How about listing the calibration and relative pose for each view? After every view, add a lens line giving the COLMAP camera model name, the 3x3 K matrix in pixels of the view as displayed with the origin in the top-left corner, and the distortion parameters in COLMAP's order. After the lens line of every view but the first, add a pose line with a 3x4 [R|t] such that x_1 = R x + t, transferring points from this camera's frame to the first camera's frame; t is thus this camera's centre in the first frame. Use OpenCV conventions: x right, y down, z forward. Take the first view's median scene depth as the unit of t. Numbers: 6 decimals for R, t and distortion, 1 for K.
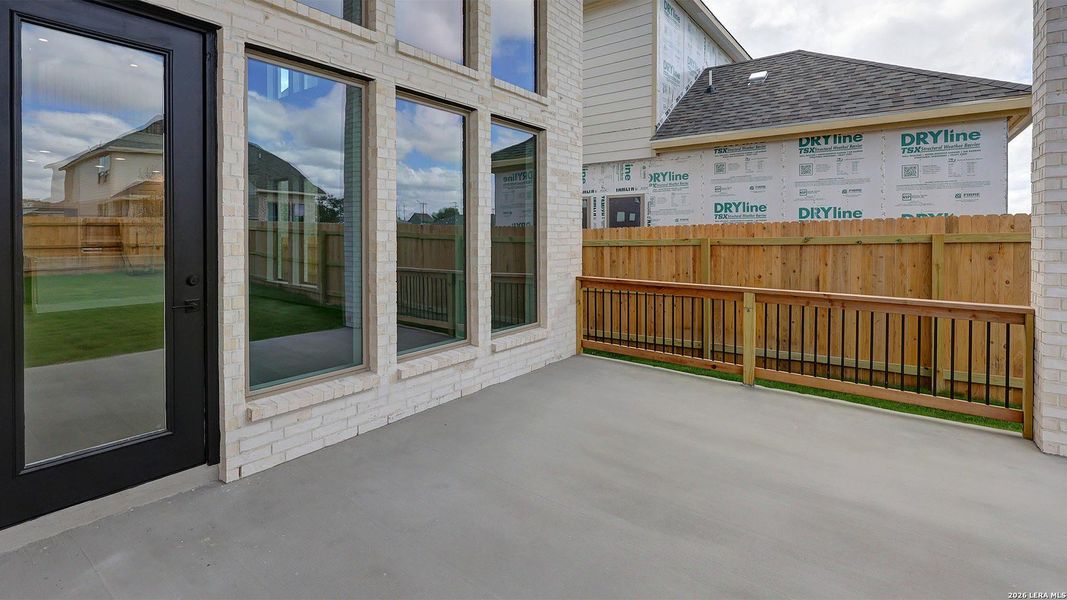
lens RADIAL K [[490.6, 0, 511.1], [0, 490.6, 240.3], [0, 0, 1]] dist [0.001540, 0.000082]
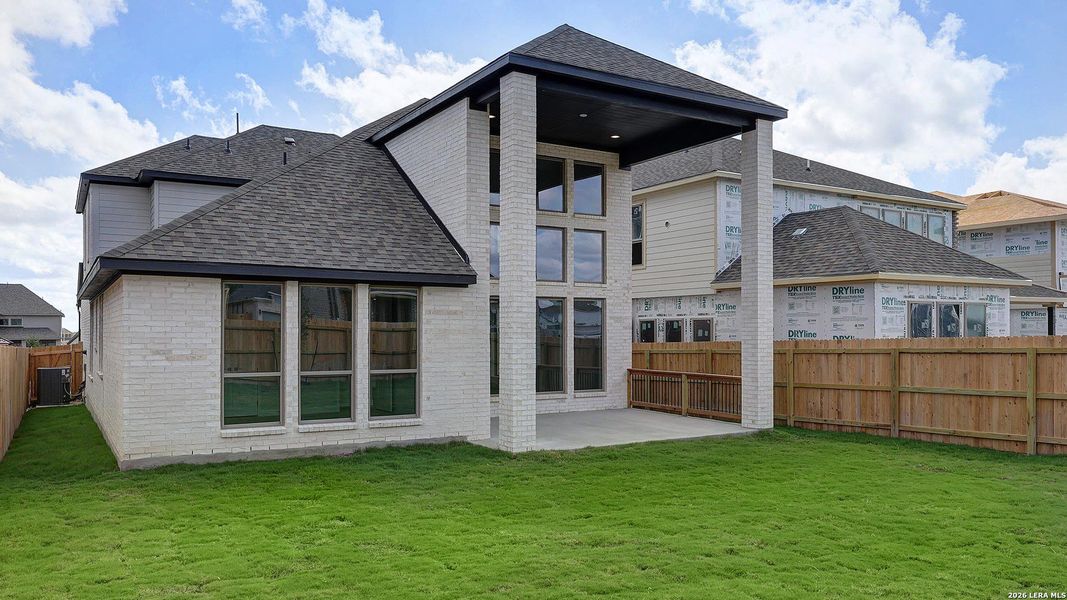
lens RADIAL K [[789.5, 0, 531.3], [0, 789.5, 301.2], [0, 0, 1]] dist [-0.007319, -0.000381]
pose [[0.941813, -0.013322, -0.335872, 0.701011], [-0.003485, 0.998774, -0.049387, -0.032659], [0.336118, 0.047684, 0.940612, -1.788117]]
